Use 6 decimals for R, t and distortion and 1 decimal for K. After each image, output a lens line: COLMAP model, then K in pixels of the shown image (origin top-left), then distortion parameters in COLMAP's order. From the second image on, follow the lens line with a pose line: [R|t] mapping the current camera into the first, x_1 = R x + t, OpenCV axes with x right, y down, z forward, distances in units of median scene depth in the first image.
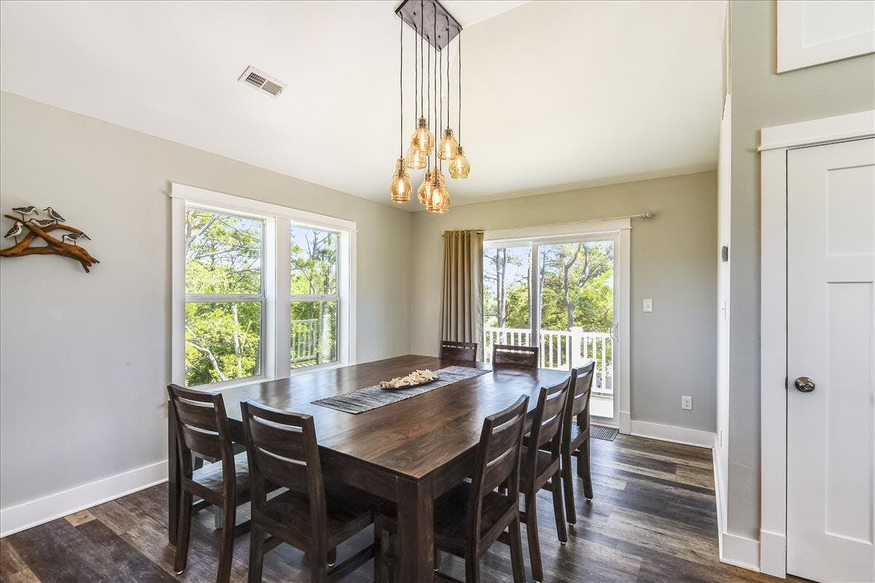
lens RADIAL K [[407.0, 0, 435.4], [0, 407.0, 297.3], [0, 0, 1]] dist [-0.003293, -0.000583]
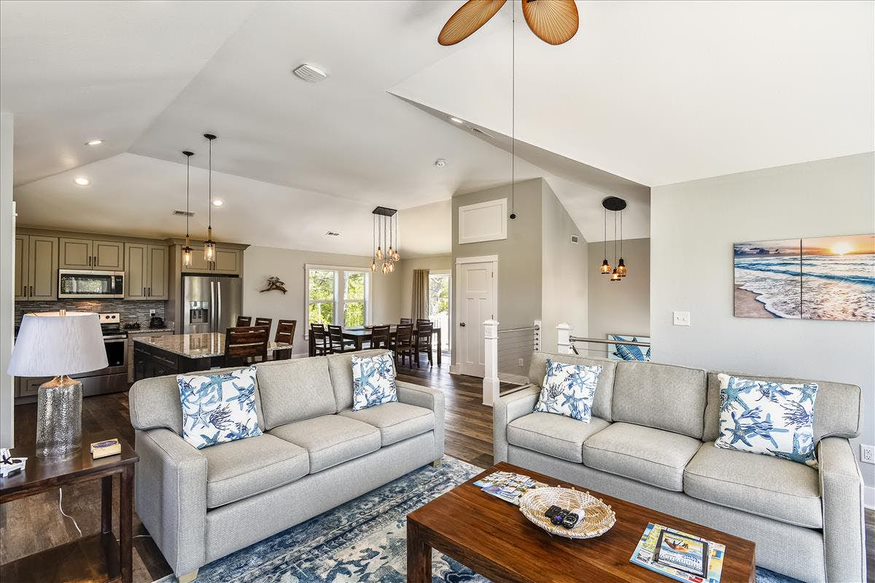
lens RADIAL K [[407.0, 0, 439.9], [0, 407.0, 290.0], [0, 0, 1]] dist [-0.003293, -0.000583]
pose [[0.987412, -0.002214, -0.158152, 1.017453], [-0.000017, 0.999901, -0.014105, -0.049614], [0.158168, 0.013930, 0.987314, -2.259150]]
